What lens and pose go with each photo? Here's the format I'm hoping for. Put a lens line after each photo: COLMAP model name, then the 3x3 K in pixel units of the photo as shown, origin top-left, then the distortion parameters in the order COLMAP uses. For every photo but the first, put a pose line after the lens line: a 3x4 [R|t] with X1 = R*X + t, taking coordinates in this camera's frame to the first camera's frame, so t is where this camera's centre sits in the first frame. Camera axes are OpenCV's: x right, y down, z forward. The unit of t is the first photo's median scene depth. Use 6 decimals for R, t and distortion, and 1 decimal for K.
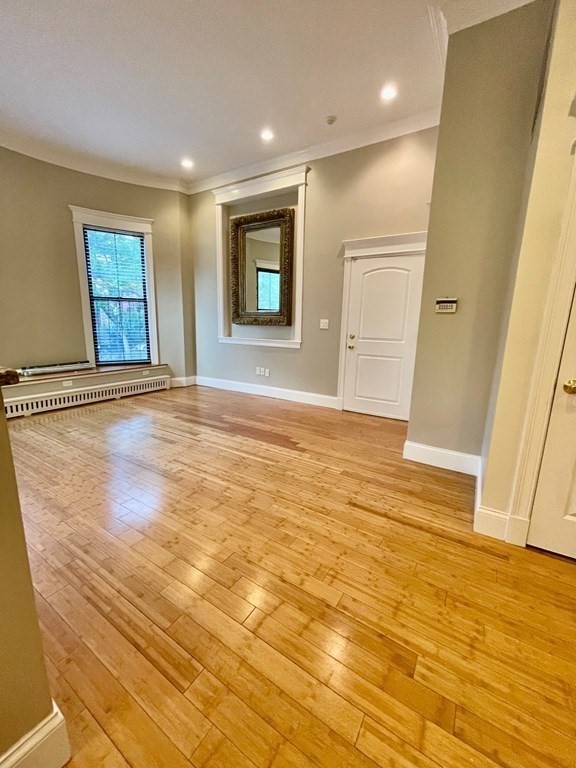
lens RADIAL K [[312.6, 0, 286.7], [0, 312.6, 384.7], [0, 0, 1]] dist [-0.004230, 0.001362]
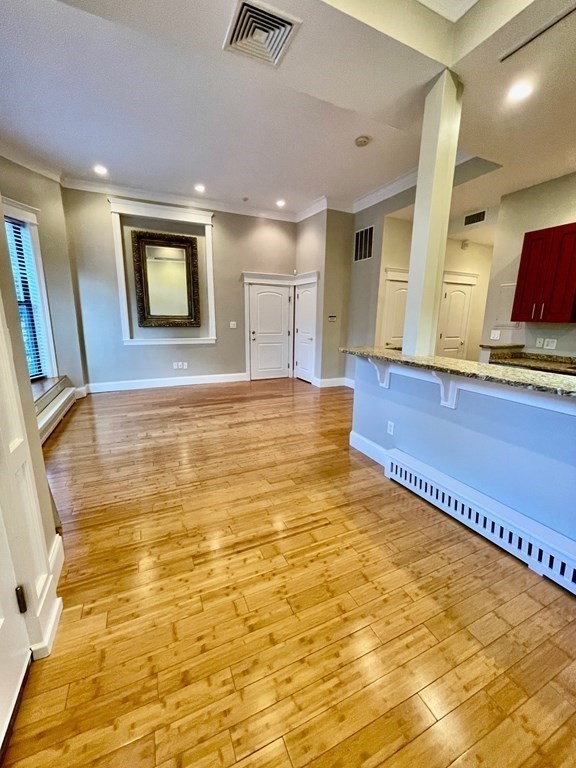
lens RADIAL K [[312.6, 0, 289.7], [0, 312.6, 385.6], [0, 0, 1]] dist [-0.004230, 0.001362]
pose [[0.538381, -0.197878, 0.819140, -1.075258], [0.163344, 0.978109, 0.128921, -0.065835], [-0.826719, 0.064393, 0.558918, -0.026092]]
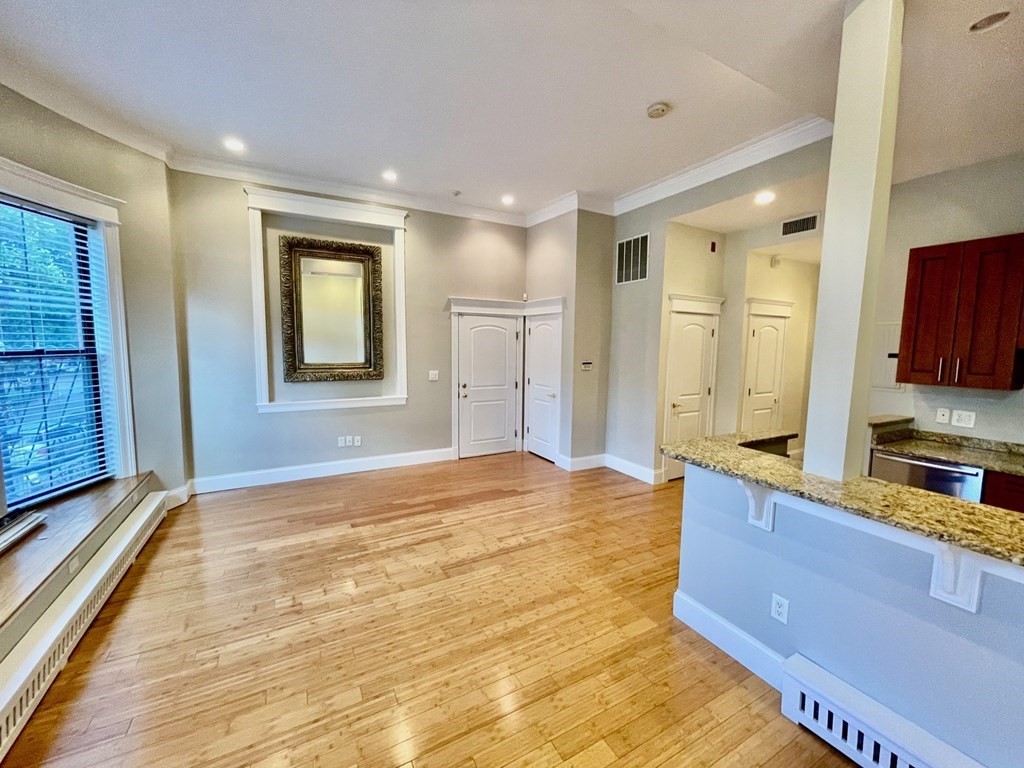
lens RADIAL K [[416.8, 0, 512.8], [0, 416.8, 386.3], [0, 0, 1]] dist [-0.004230, 0.001362]
pose [[0.483934, -0.108832, 0.868311, -0.941768], [0.170893, 0.984886, 0.028199, -0.168385], [-0.858256, 0.134742, 0.495219, 0.177307]]
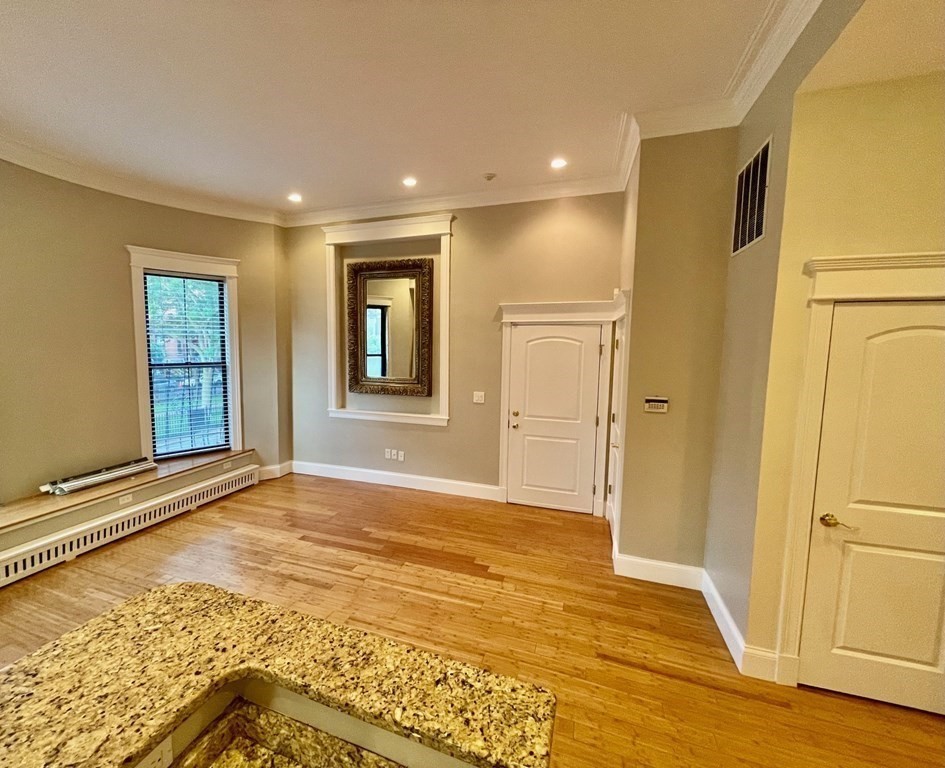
lens RADIAL K [[417.4, 0, 430.2], [0, 417.4, 385.3], [0, 0, 1]] dist [-0.004204, 0.001771]
pose [[0.979771, -0.033856, 0.197238, -0.235725], [0.052573, 0.994513, -0.090442, -0.144510], [-0.193094, 0.098982, 0.976175, -0.047150]]
